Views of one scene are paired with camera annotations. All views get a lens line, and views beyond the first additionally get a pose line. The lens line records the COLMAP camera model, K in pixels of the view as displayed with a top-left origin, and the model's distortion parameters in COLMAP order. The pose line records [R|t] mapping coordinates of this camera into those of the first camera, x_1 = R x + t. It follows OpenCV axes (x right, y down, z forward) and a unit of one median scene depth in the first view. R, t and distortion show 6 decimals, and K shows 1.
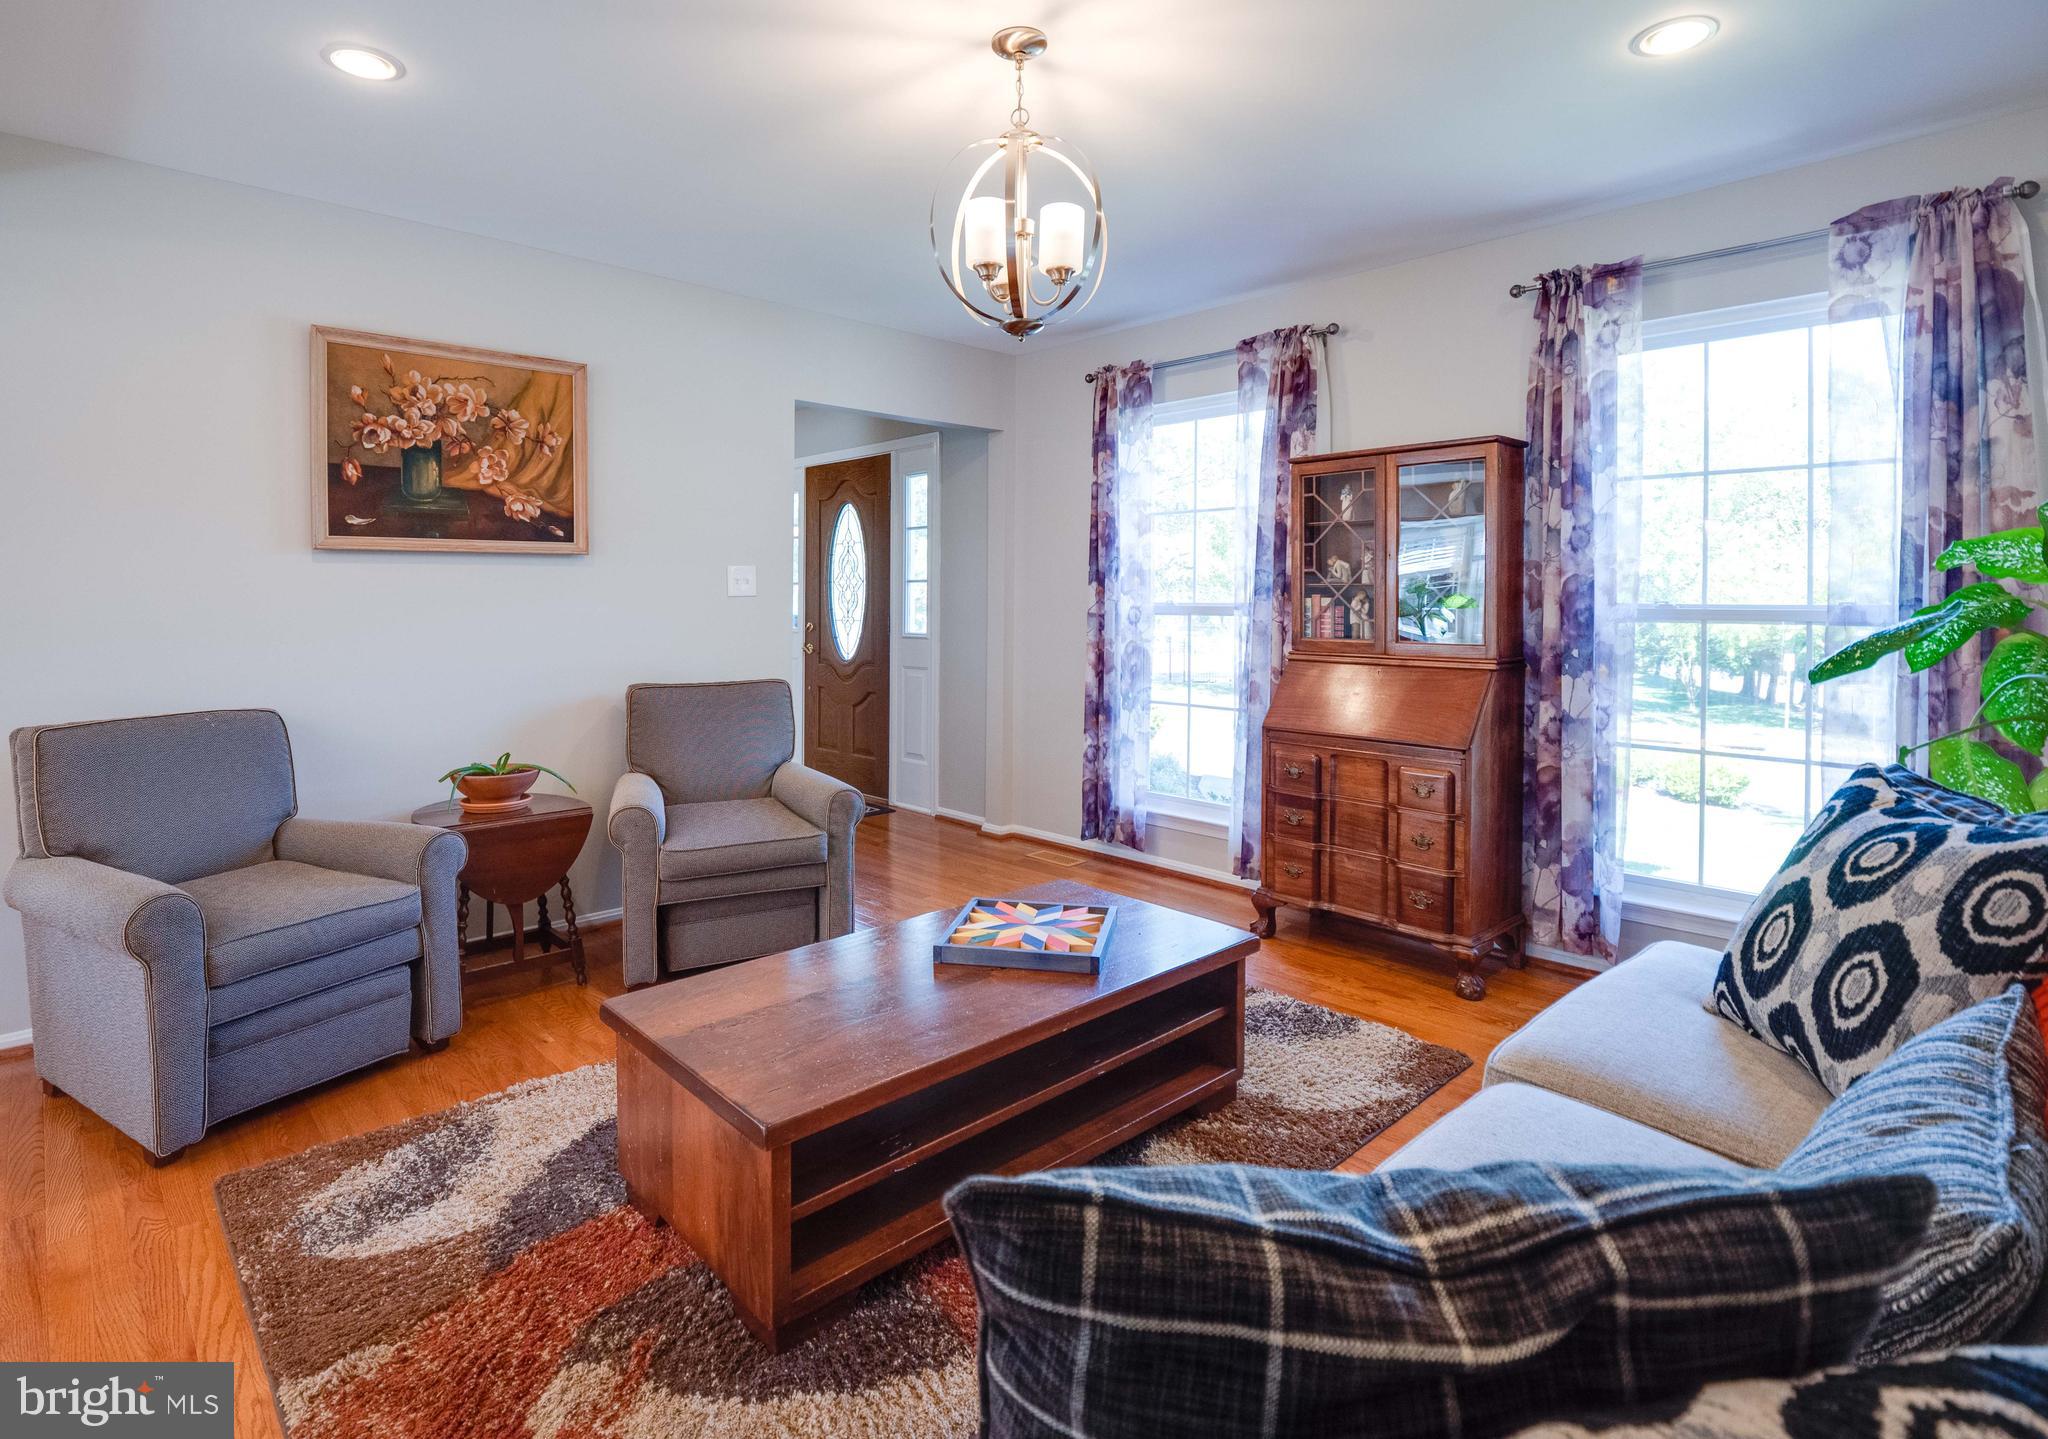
lens RADIAL K [[1040.8, 0, 1017.2], [0, 1040.8, 616.1], [0, 0, 1]] dist [-0.016231, -0.002837]
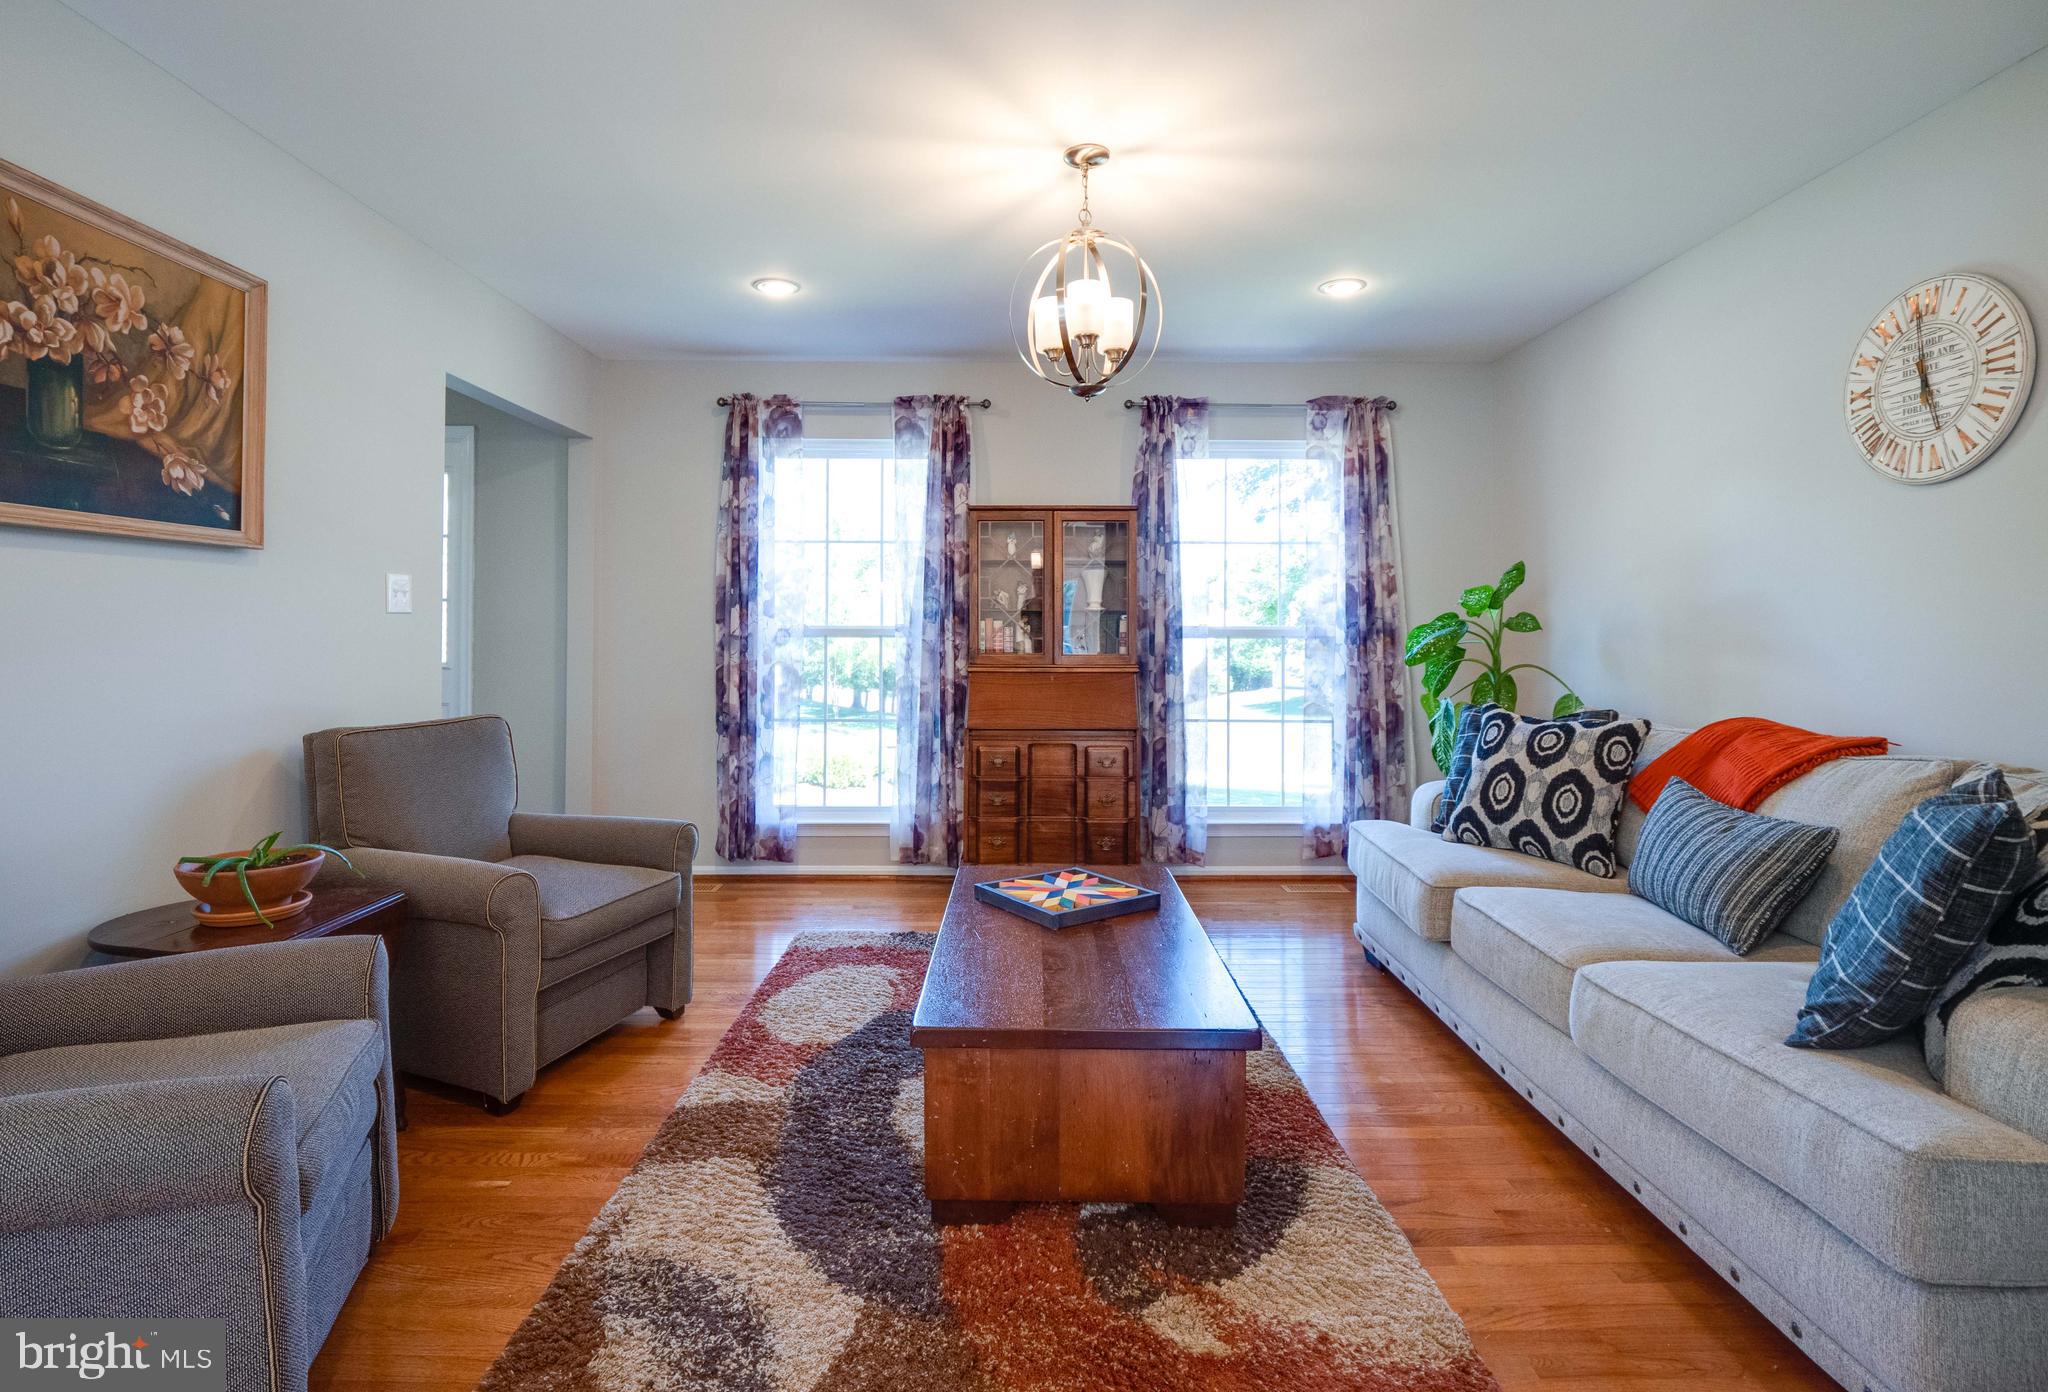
lens RADIAL K [[1005.6, 0, 1032.0], [0, 1005.6, 628.0], [0, 0, 1]] dist [-0.000728, -0.001270]
pose [[0.682829, 0.004079, 0.730567, -0.604012], [0.010455, 0.999827, -0.015354, 0.011057], [-0.730504, 0.018122, 0.682668, 0.164449]]
